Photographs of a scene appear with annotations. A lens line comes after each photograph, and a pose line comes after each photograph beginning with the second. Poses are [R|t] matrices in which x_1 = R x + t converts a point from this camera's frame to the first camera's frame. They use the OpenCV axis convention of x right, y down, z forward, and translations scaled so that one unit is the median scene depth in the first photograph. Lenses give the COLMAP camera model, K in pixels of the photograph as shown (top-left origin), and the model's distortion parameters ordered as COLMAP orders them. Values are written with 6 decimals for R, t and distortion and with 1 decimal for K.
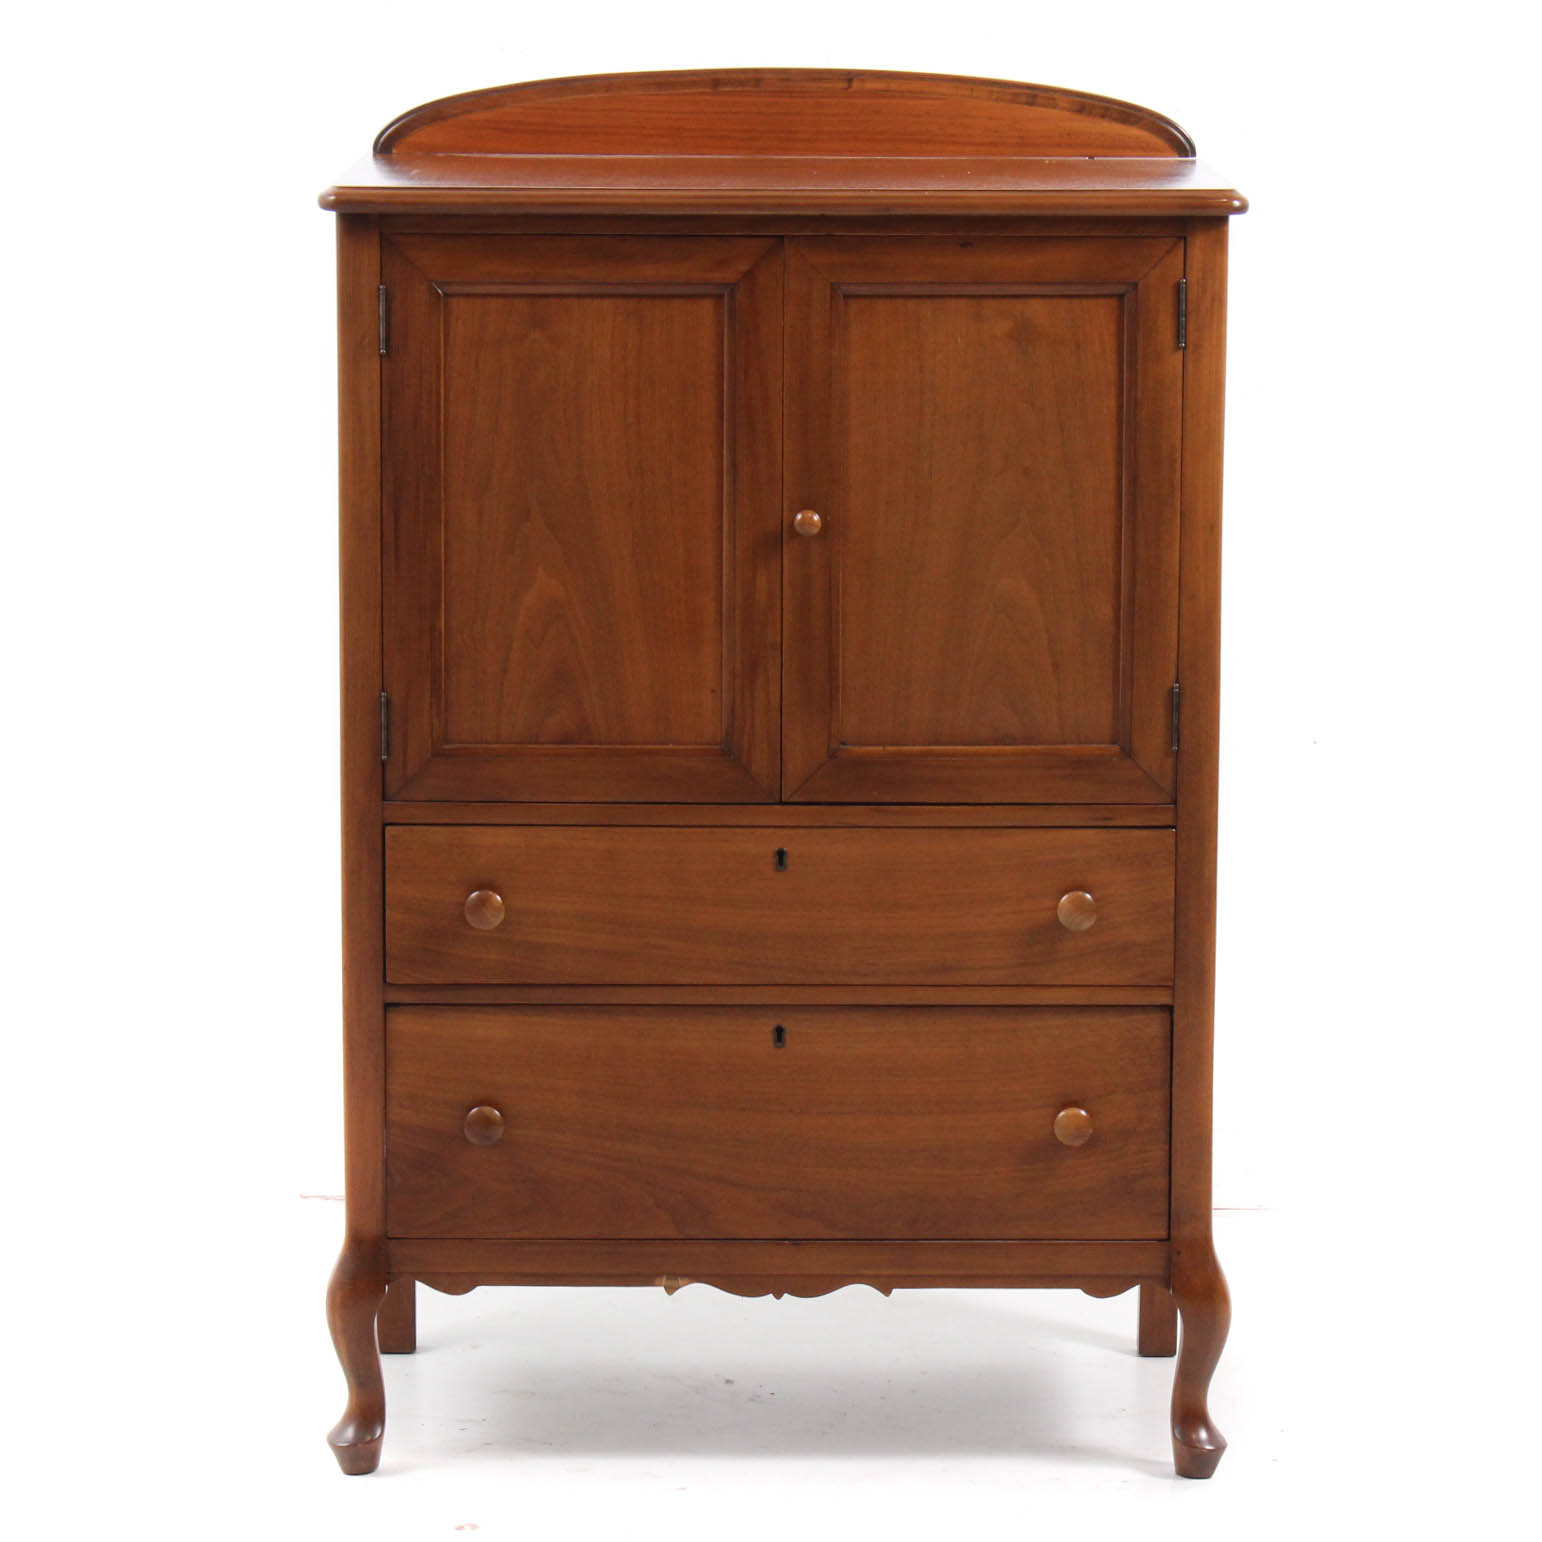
lens RADIAL K [[5872.0, 0, 768.6], [0, 5872.0, 777.2], [0, 0, 1]] dist [0.087526, 0.000000]
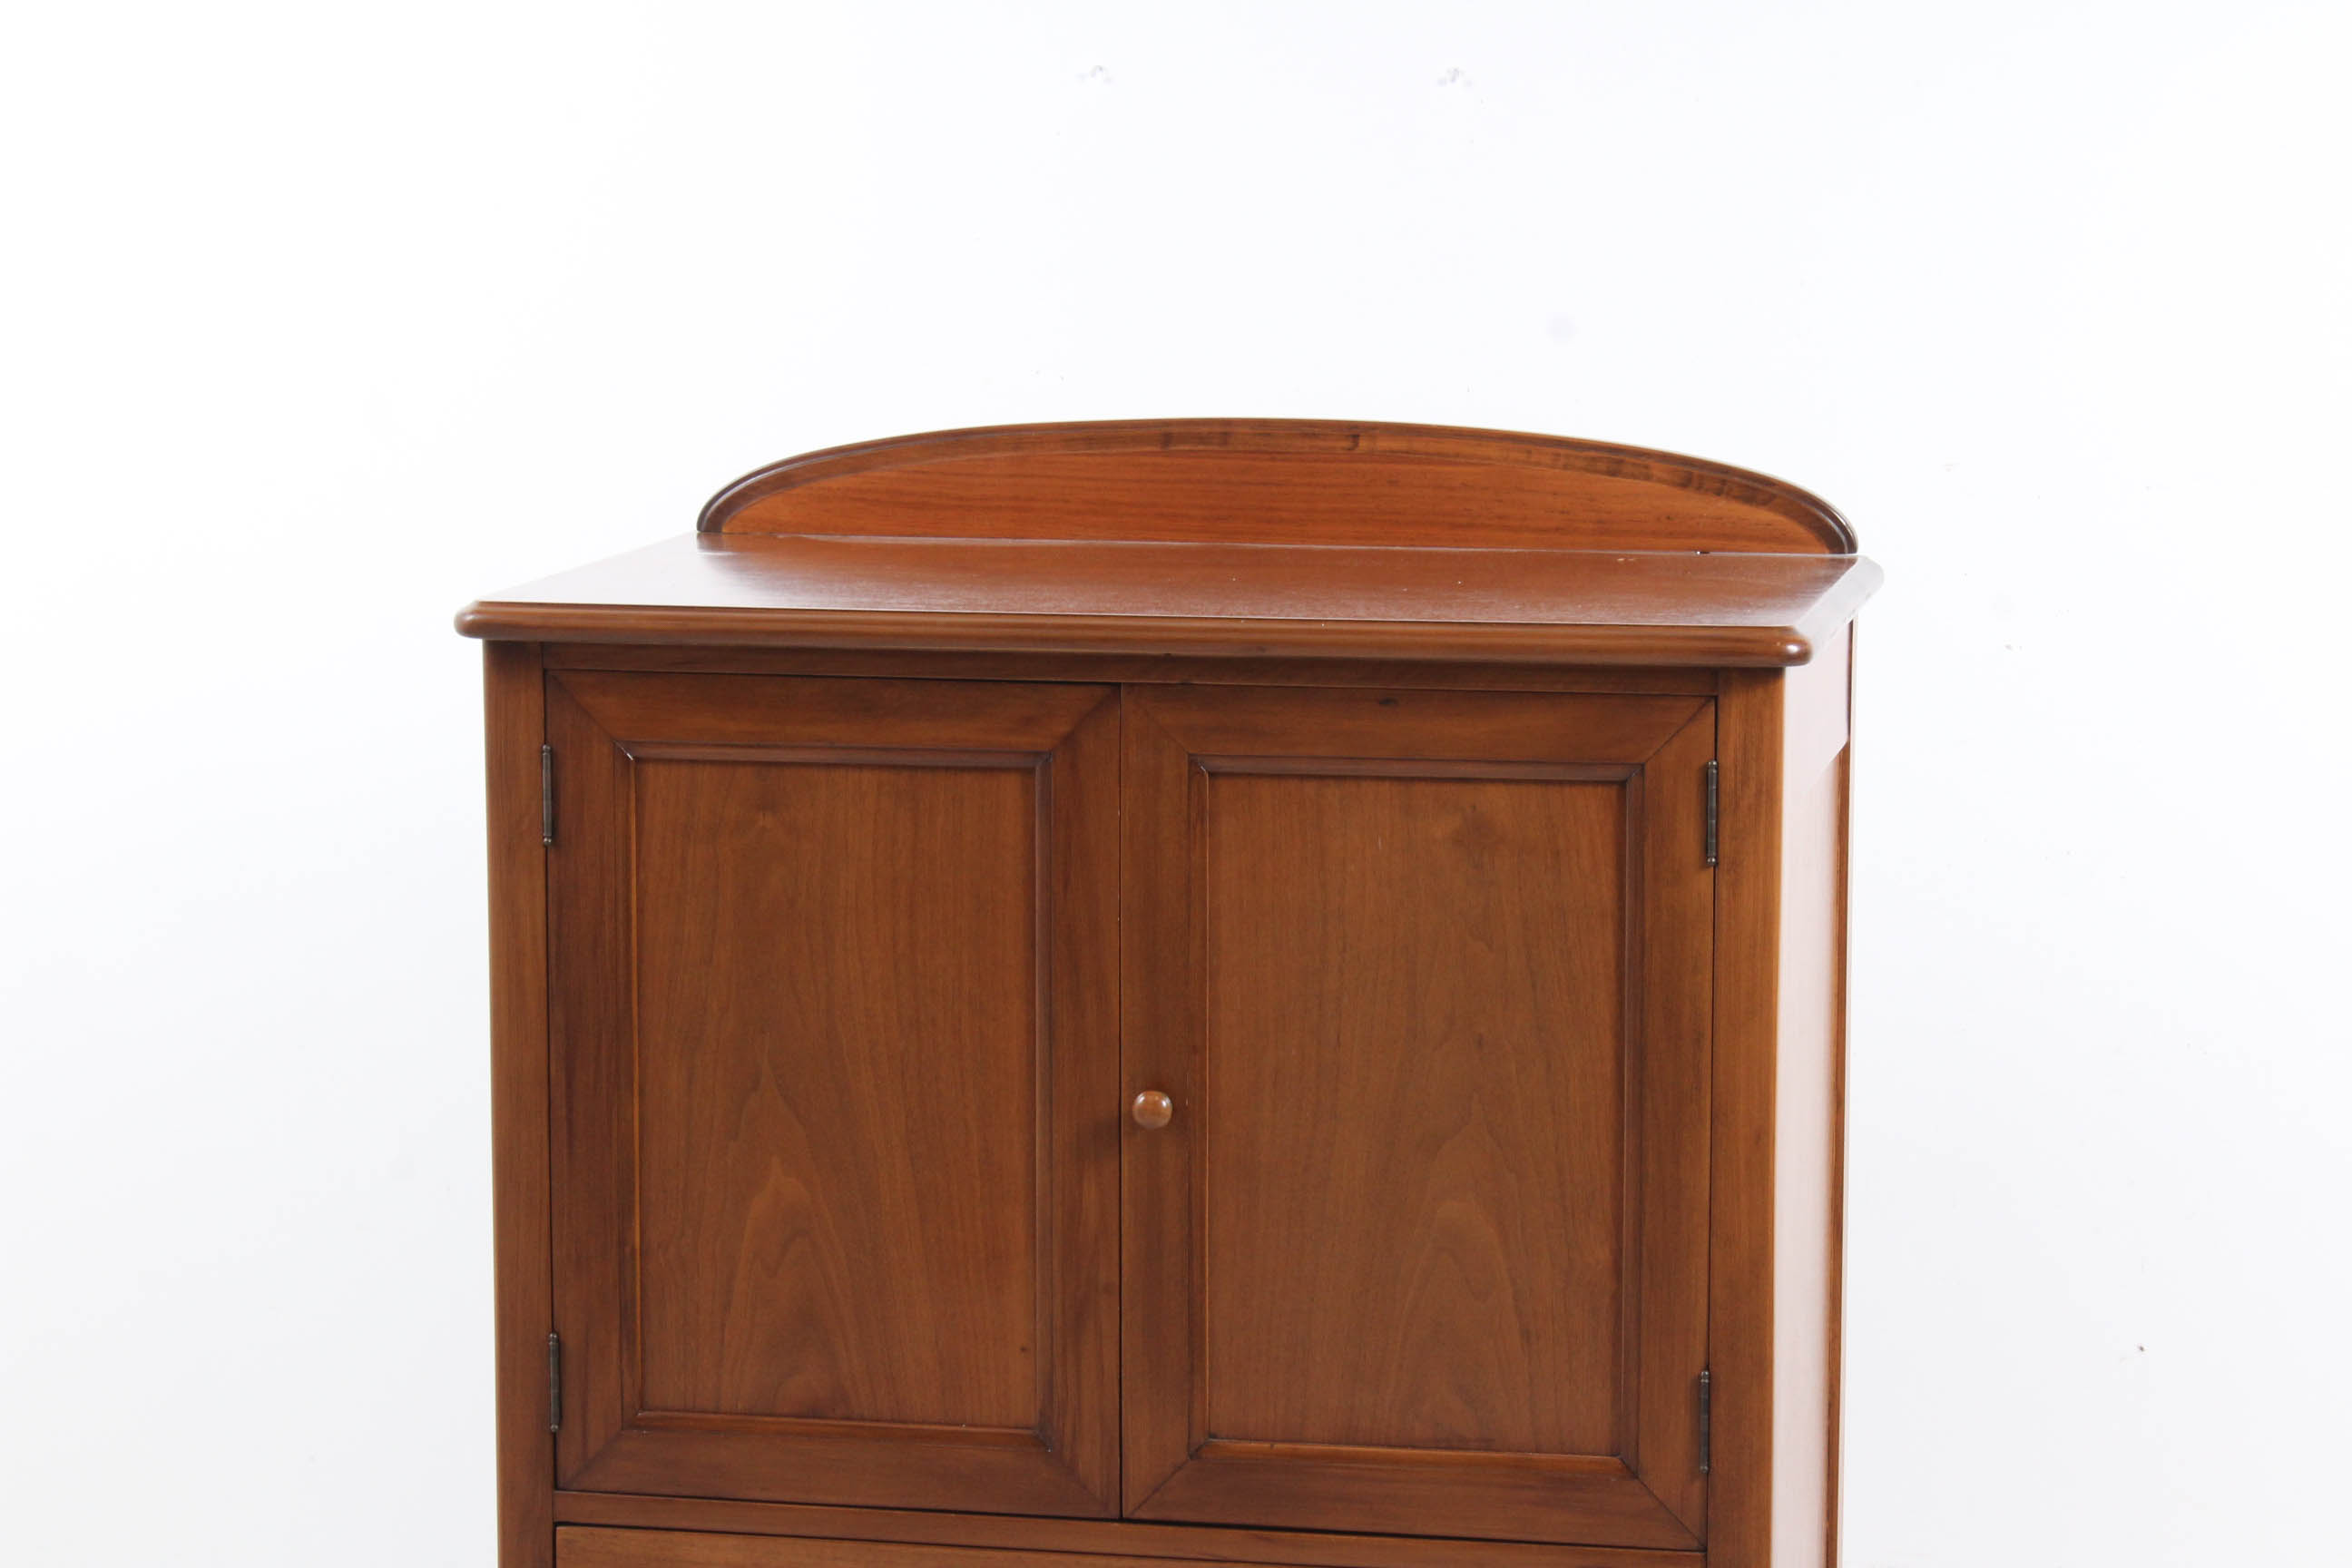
lens RADIAL K [[5683.2, 0, 1140.4], [0, 5683.2, 814.4], [0, 0, 1]] dist [0.074623, 0.000000]
pose [[0.978016, 0.022527, -0.207308, 0.137741], [-0.028215, 0.999301, -0.024524, -0.060477], [0.206611, 0.029834, 0.977968, 0.361077]]
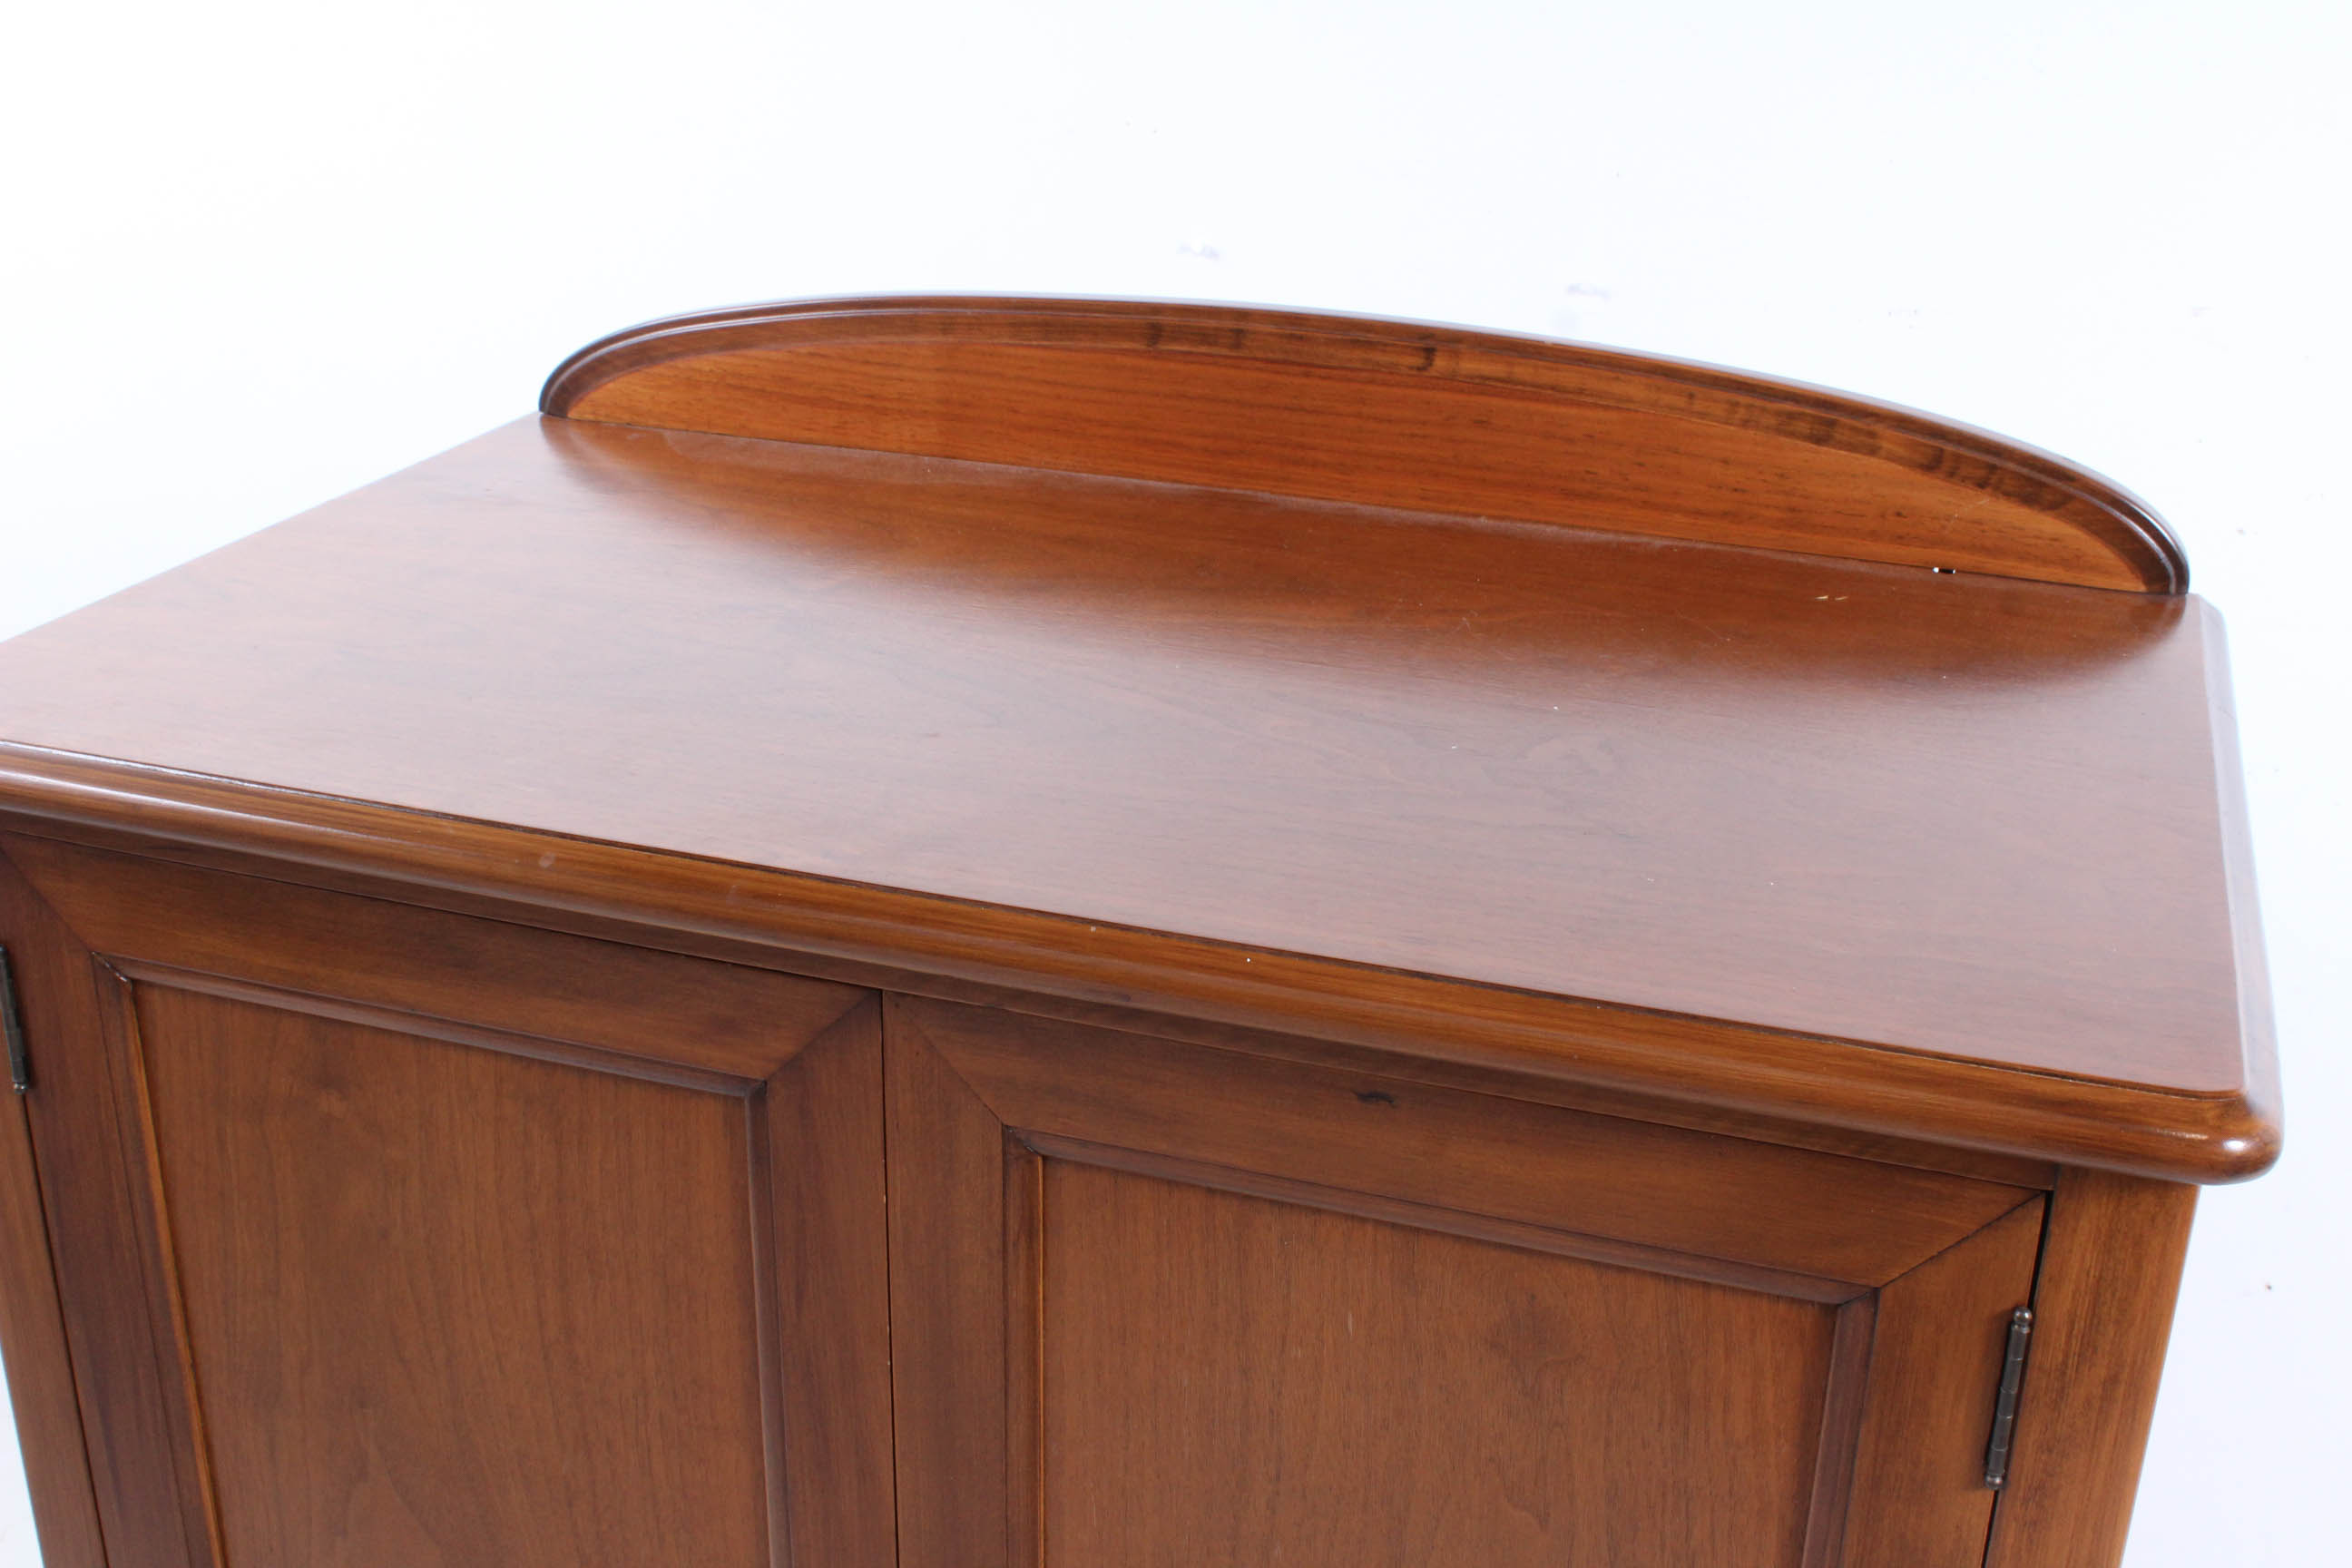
lens RADIAL K [[2587.9, 0, 1183.2], [0, 2587.9, 802.4], [0, 0, 1]] dist [-0.083672, 0.000000]
pose [[0.947983, 0.133627, -0.288916, 0.062731], [-0.065832, 0.970301, 0.232769, -0.138534], [0.311440, -0.201641, 0.928626, 0.850419]]
